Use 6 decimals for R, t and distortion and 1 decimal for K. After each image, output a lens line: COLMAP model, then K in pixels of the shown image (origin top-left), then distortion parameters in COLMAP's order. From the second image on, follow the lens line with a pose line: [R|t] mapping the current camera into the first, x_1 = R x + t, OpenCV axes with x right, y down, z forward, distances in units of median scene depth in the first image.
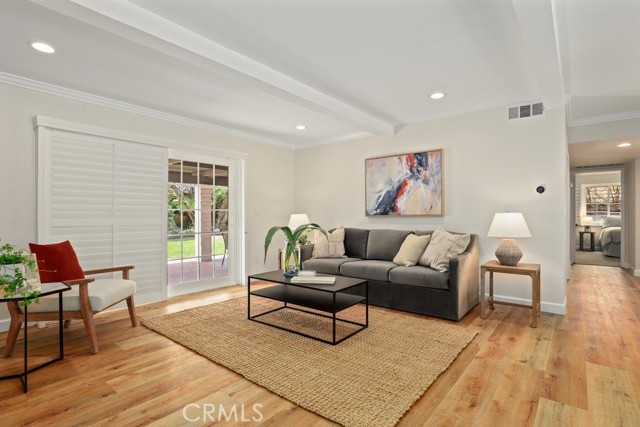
lens RADIAL K [[321.9, 0, 318.6], [0, 321.9, 218.3], [0, 0, 1]] dist [-0.022438, 0.004379]
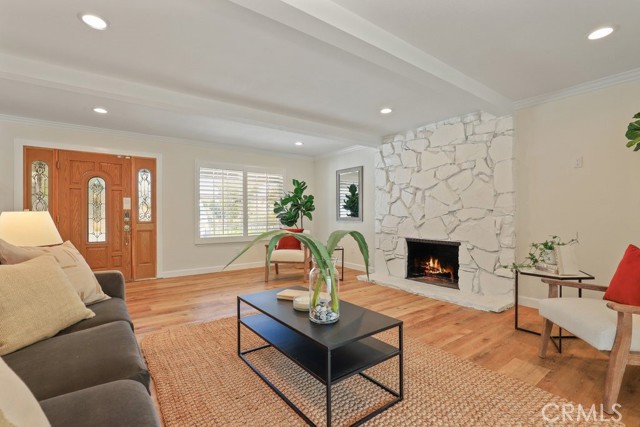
lens RADIAL K [[294.7, 0, 319.1], [0, 294.7, 214.1], [0, 0, 1]] dist [-0.021790, 0.003892]
pose [[-0.971443, 0.002524, 0.237262, -0.284597], [0.002709, 0.999996, 0.000455, -0.011066], [-0.237260, 0.001085, -0.971446, 2.219192]]
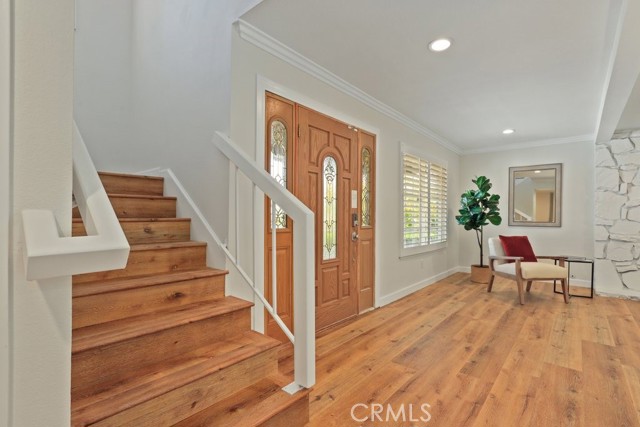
lens RADIAL K [[294.7, 0, 323.4], [0, 294.7, 216.1], [0, 0, 1]] dist [-0.021790, 0.003892]
pose [[-0.999343, -0.011778, 0.034264, 1.621267], [-0.011678, 0.999927, 0.003107, -0.012375], [-0.034298, 0.002705, -0.999408, 1.920994]]
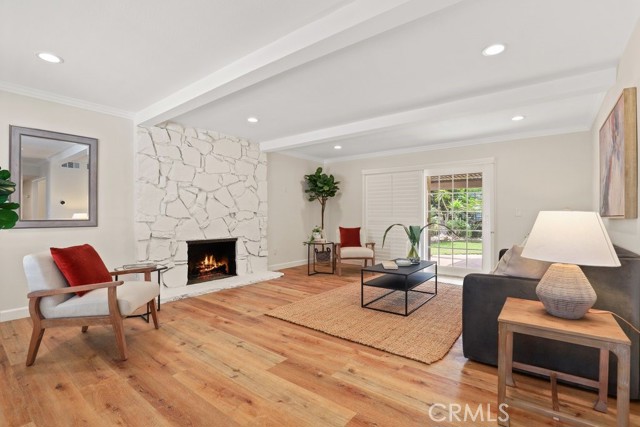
lens RADIAL K [[294.7, 0, 321.7], [0, 294.7, 216.8], [0, 0, 1]] dist [-0.021790, 0.003892]
pose [[0.019376, 0.004663, -0.999801, 1.539800], [-0.006649, 0.999968, 0.004535, -0.010963], [0.999790, 0.006560, 0.019406, 0.907740]]
